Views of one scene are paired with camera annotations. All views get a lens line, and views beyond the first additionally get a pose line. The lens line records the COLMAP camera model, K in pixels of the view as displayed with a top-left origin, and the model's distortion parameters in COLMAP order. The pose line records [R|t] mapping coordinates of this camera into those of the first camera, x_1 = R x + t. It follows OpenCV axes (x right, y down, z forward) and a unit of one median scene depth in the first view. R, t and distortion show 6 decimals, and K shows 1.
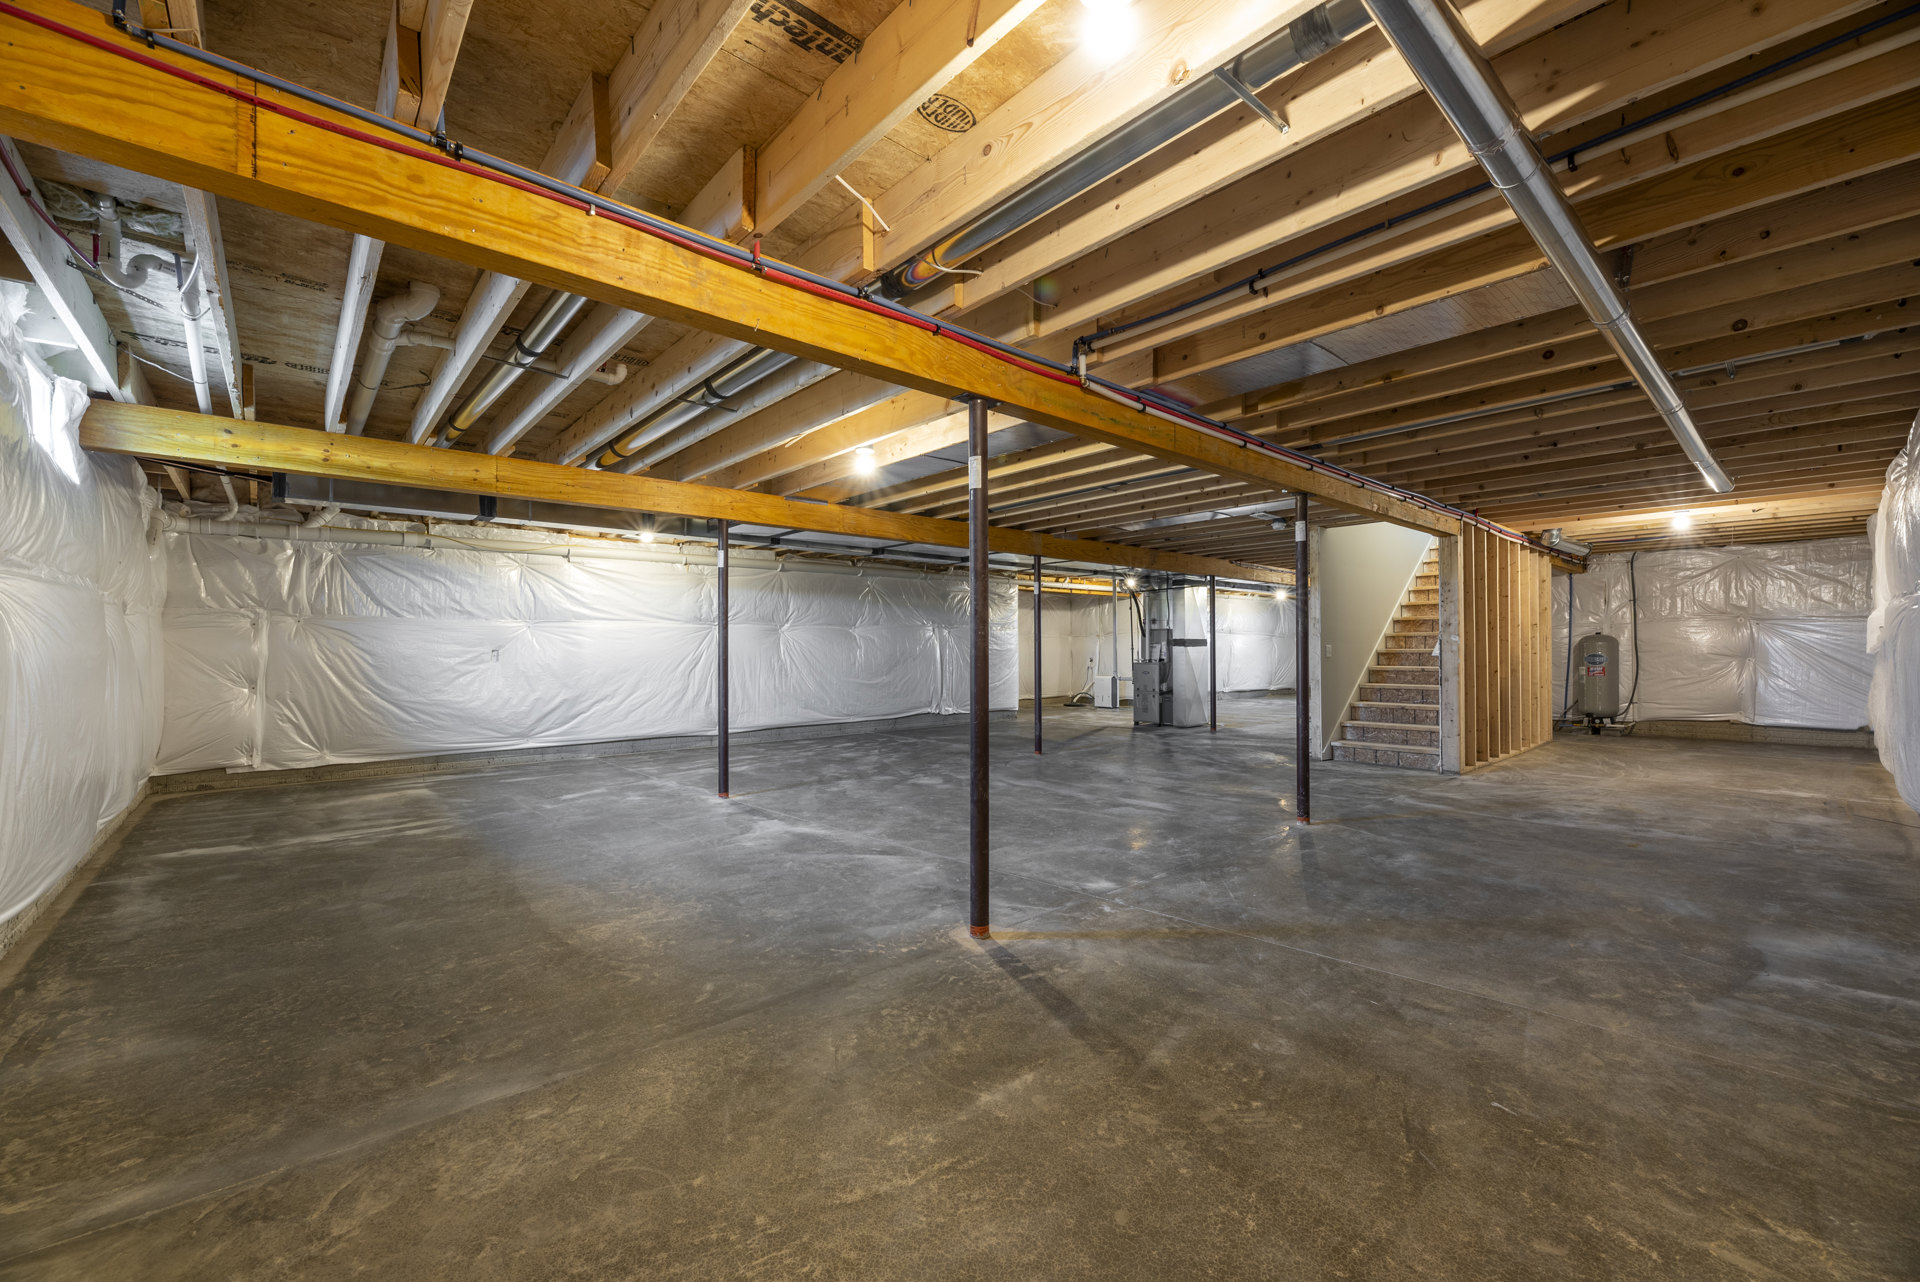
lens RADIAL K [[787.4, 0, 954.8], [0, 787.4, 646.1], [0, 0, 1]] dist [-0.002947, -0.000264]
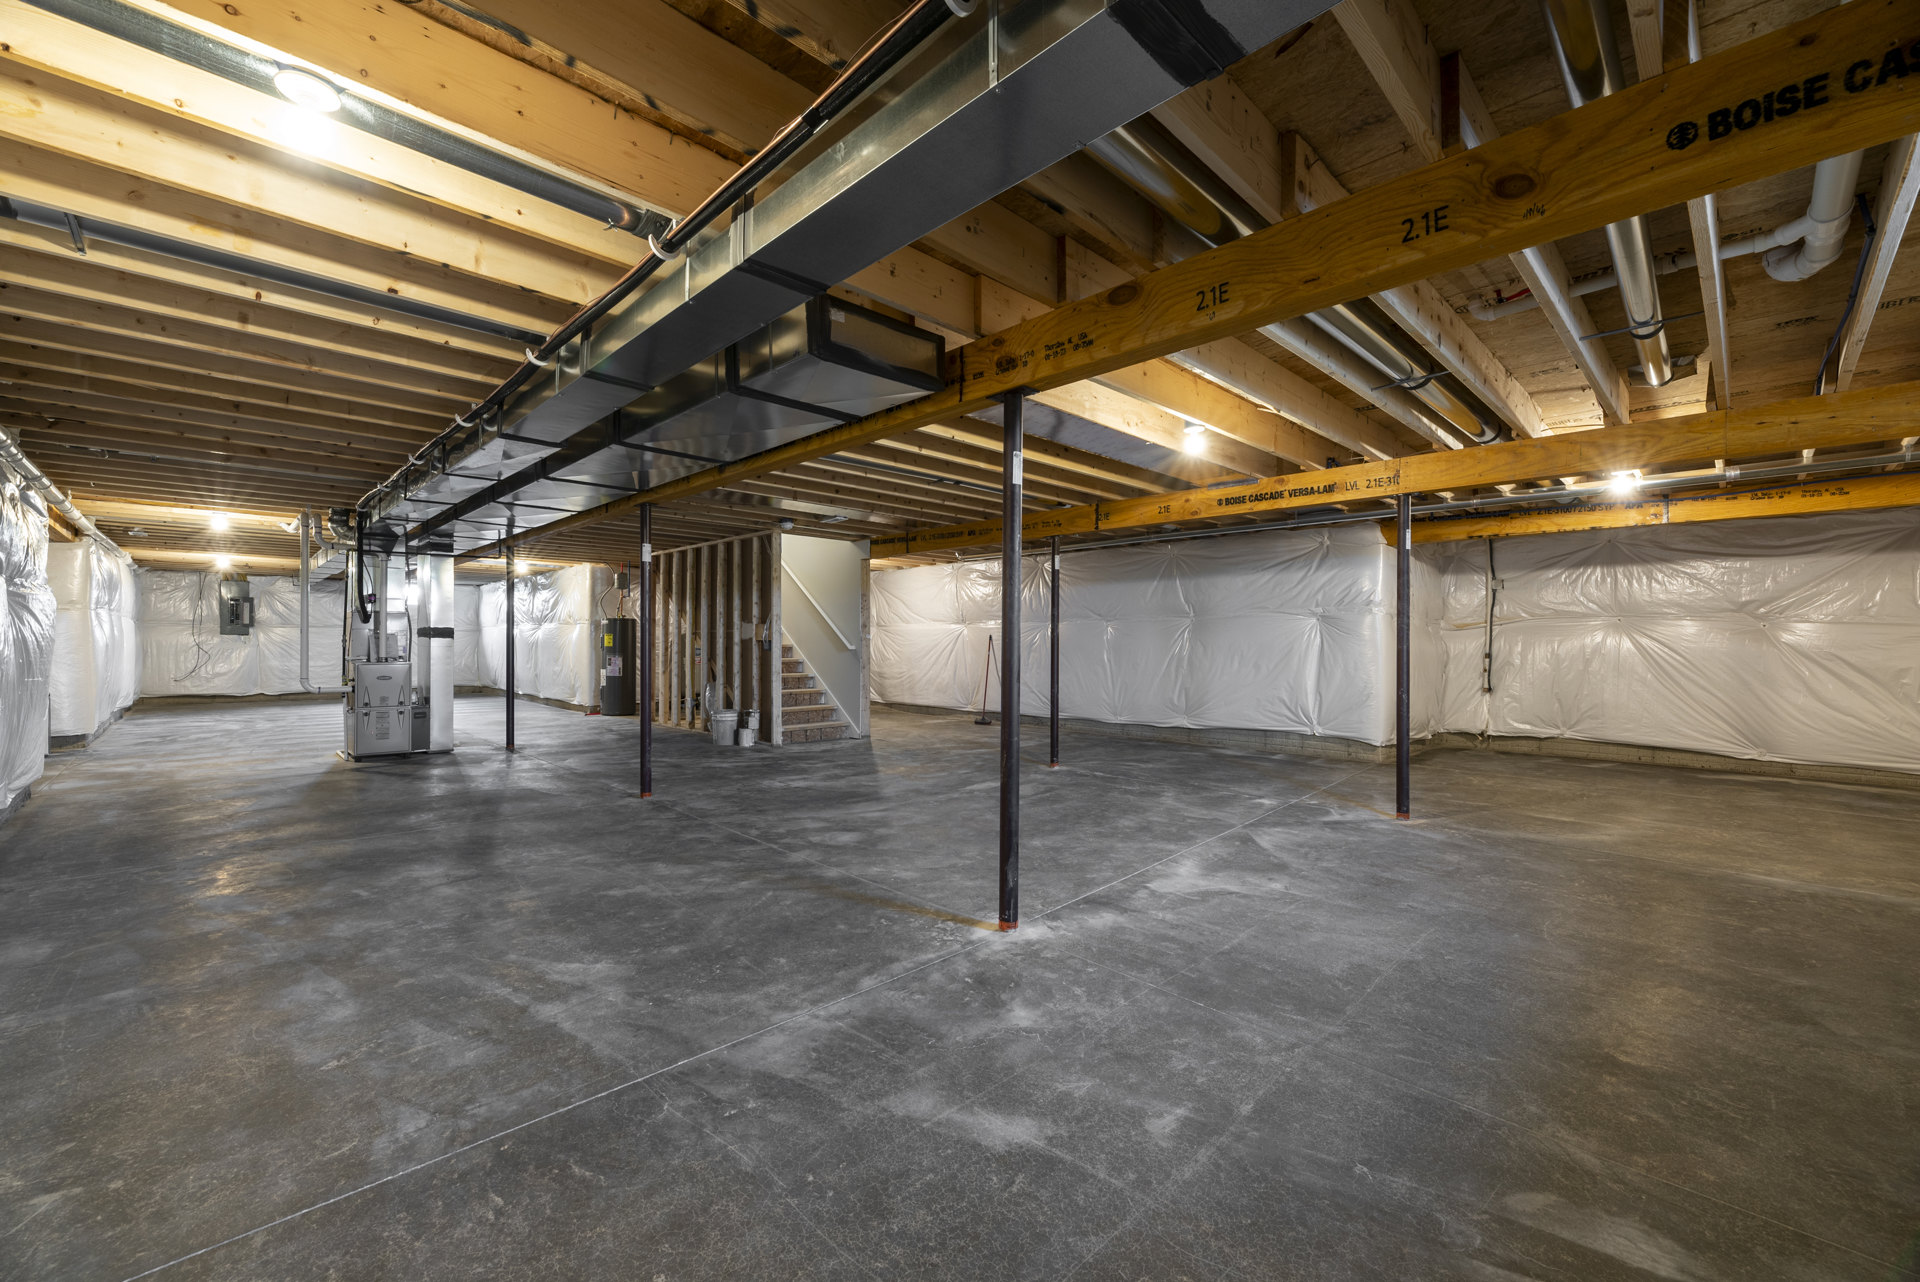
lens RADIAL K [[787.4, 0, 954.8], [0, 787.4, 646.1], [0, 0, 1]] dist [-0.002947, -0.000264]
pose [[-0.068692, 0.000504, 0.997638, -1.168132], [-0.006106, 0.999981, -0.000926, 0.009872], [-0.997619, -0.006156, -0.068687, 1.551068]]
